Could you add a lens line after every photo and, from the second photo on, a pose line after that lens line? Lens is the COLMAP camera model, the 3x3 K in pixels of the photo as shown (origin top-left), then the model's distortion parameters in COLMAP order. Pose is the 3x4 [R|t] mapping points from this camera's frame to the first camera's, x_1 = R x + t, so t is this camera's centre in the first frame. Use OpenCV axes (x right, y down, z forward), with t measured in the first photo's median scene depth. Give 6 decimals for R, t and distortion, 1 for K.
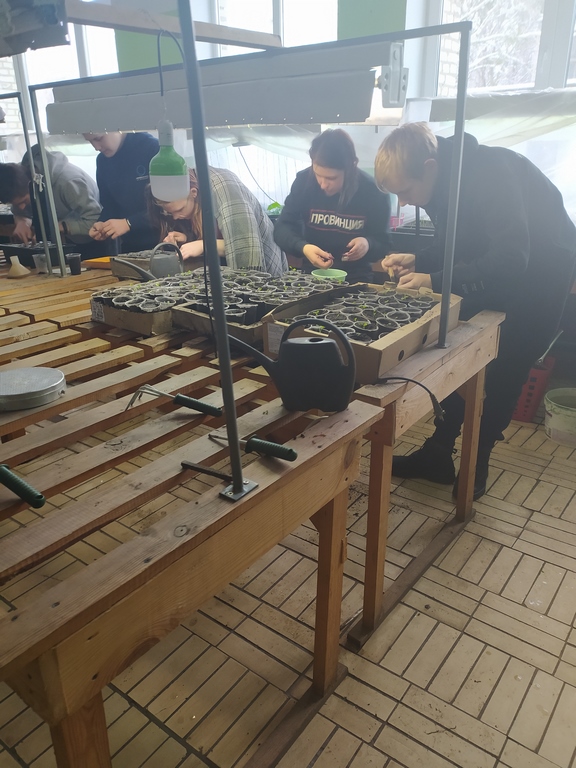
lens RADIAL K [[569.4, 0, 291.1], [0, 569.4, 380.0], [0, 0, 1]] dist [0.048084, -0.040302]
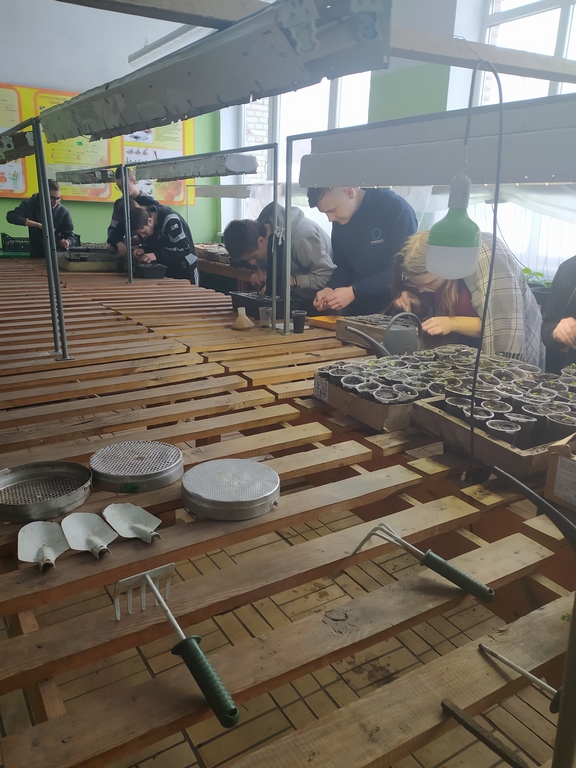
lens RADIAL K [[569.4, 0, 306.7], [0, 569.4, 392.7], [0, 0, 1]] dist [0.048084, -0.040302]
pose [[0.945377, 0.139763, -0.294496, -0.109026], [-0.156858, 0.986996, -0.035125, -0.081943], [0.285757, 0.079401, 0.955007, 0.183726]]
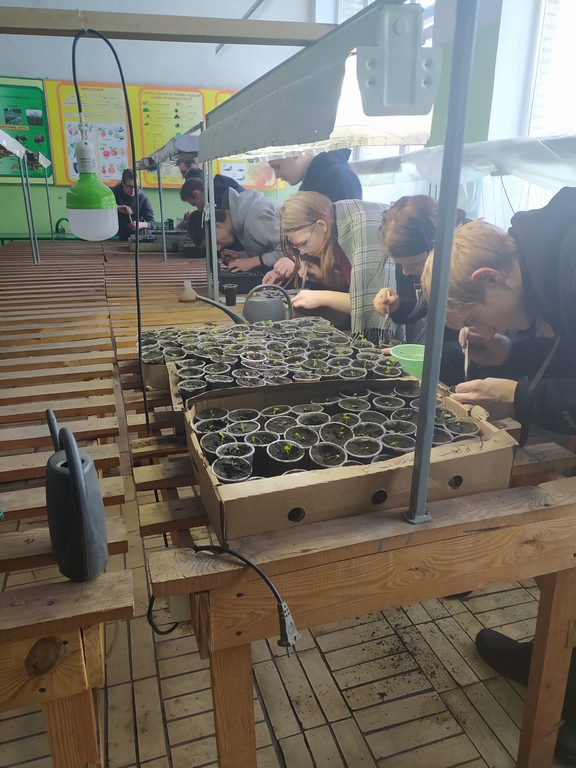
lens RADIAL K [[569.4, 0, 281.7], [0, 569.4, 390.6], [0, 0, 1]] dist [0.048084, -0.040302]
pose [[0.811664, 0.212444, -0.544123, 0.361876], [-0.227893, 0.972869, 0.039894, -0.144526], [0.537836, 0.091621, 0.838056, 0.350654]]
